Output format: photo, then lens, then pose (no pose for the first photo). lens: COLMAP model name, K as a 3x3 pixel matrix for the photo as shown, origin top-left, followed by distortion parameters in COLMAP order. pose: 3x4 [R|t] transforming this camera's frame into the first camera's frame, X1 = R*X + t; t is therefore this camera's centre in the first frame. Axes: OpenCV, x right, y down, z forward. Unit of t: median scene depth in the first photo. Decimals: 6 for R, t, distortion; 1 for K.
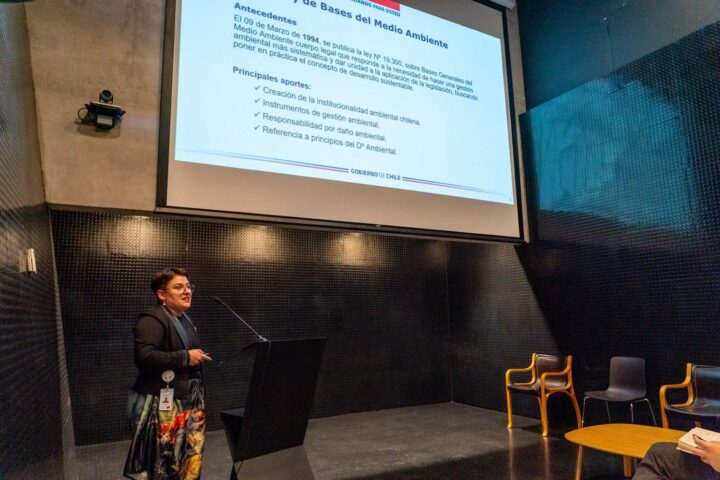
lens RADIAL K [[483.3, 0, 360.0], [0, 483.3, 240.0], [0, 0, 1]] dist [-0.000887, -0.000909]
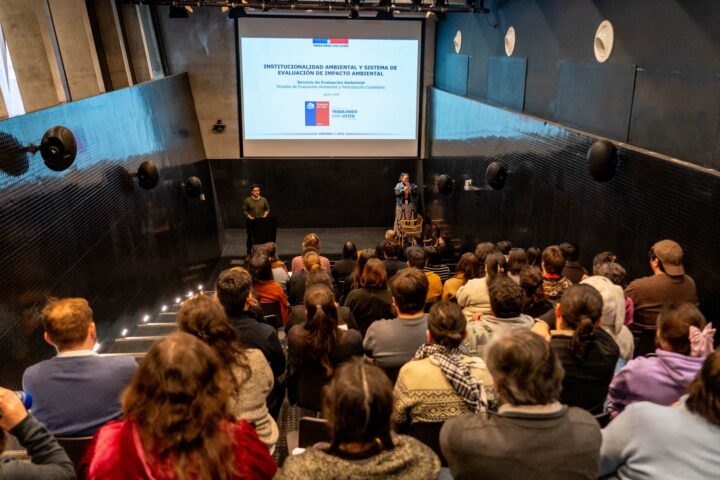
lens RADIAL K [[674.3, 0, 360.0], [0, 674.3, 240.0], [0, 0, 1]] dist [0.000446, 0.016173]
pose [[0.915115, 0.142953, -0.377001, 1.717929], [0.037725, 0.900577, 0.433057, -1.276989], [0.401425, -0.410519, 0.818738, -2.070206]]
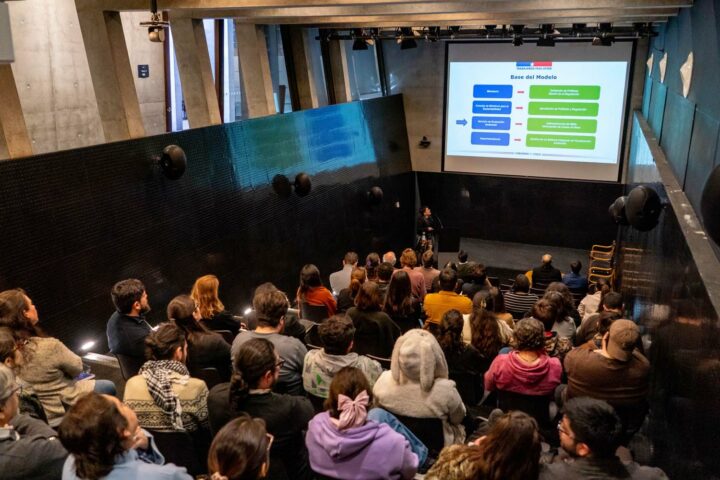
lens RADIAL K [[629.0, 0, 360.0], [0, 629.0, 240.0], [0, 0, 1]] dist [0.008533, 0.003182]
pose [[0.640061, 0.230731, -0.732860, 2.223174], [0.123313, 0.910628, 0.394398, -1.282301], [0.758364, -0.342810, 0.554406, -1.713682]]
